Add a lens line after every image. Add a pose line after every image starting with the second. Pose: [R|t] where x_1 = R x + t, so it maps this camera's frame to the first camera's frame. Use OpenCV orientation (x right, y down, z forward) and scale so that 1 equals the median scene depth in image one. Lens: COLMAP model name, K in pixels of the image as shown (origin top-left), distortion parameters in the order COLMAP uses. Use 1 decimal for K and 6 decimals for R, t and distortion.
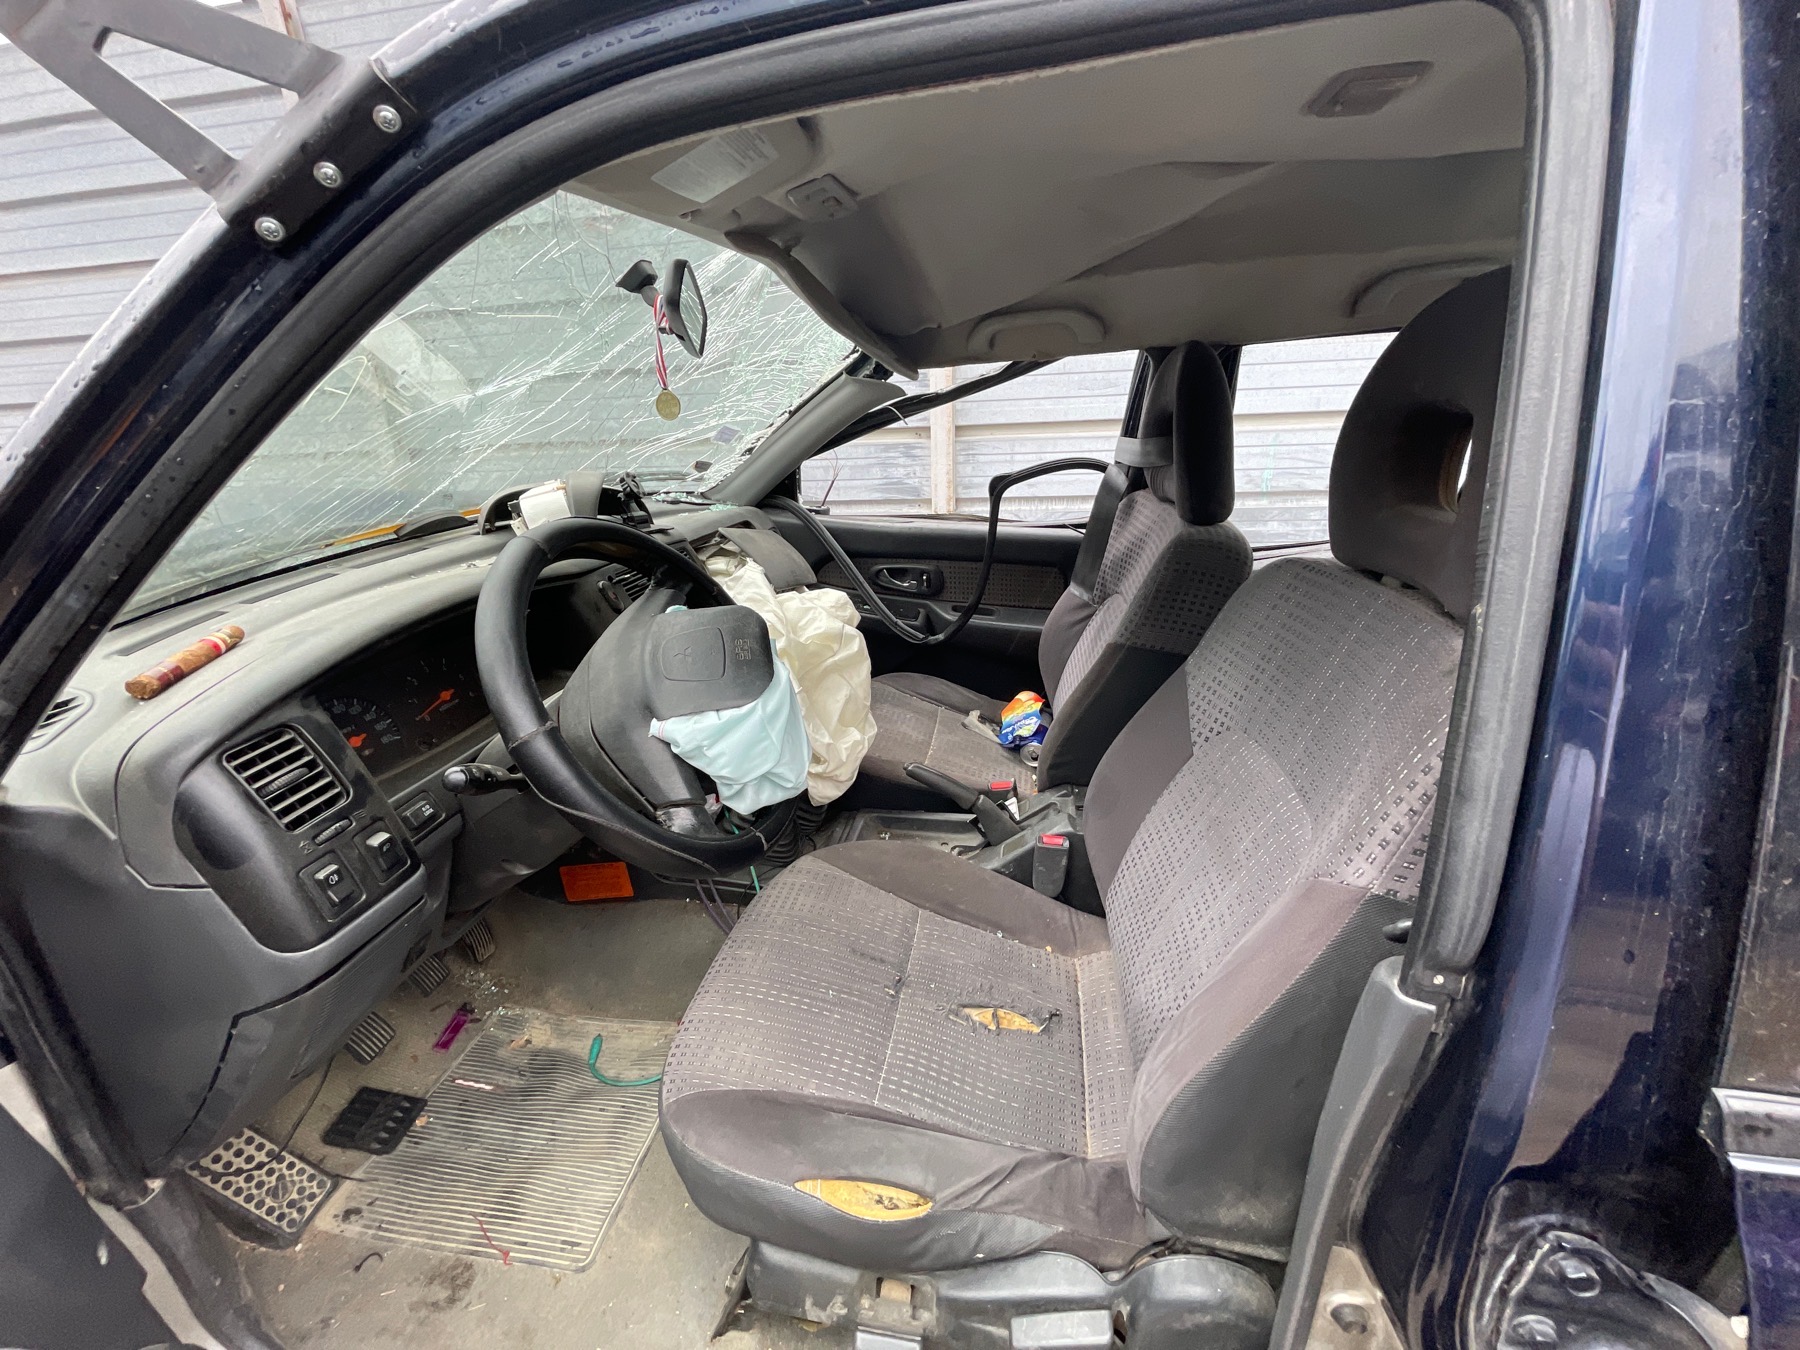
lens RADIAL K [[725.9, 0, 902.4], [0, 725.9, 671.1], [0, 0, 1]] dist [-0.001519, -0.000079]
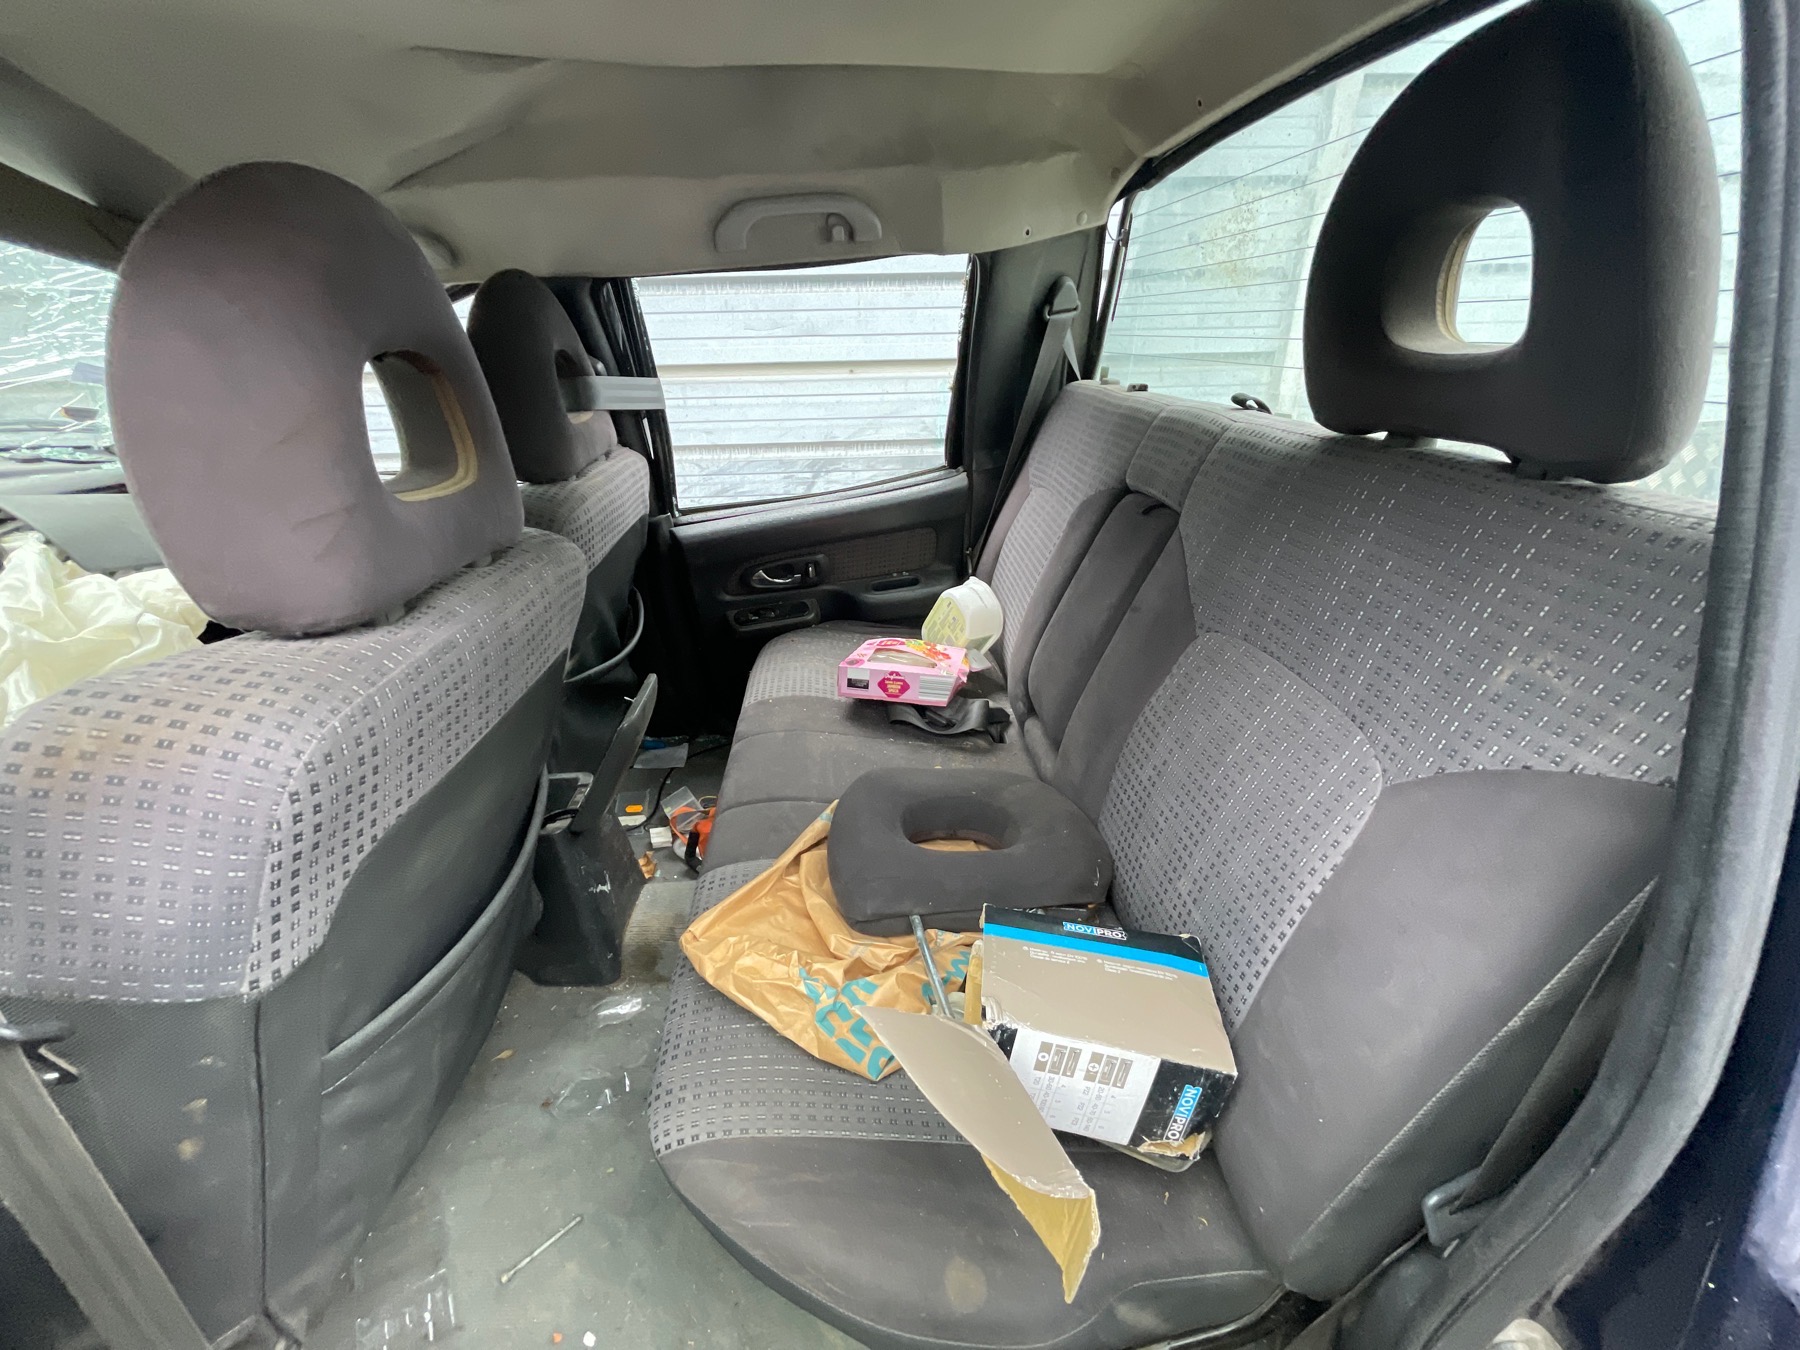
lens RADIAL K [[725.9, 0, 901.0], [0, 725.9, 675.6], [0, 0, 1]] dist [-0.001519, -0.000079]
pose [[0.978009, -0.066798, 0.197576, 0.120511], [0.051587, 0.995365, 0.081162, -0.003249], [-0.202082, -0.069185, 0.976922, 0.003368]]
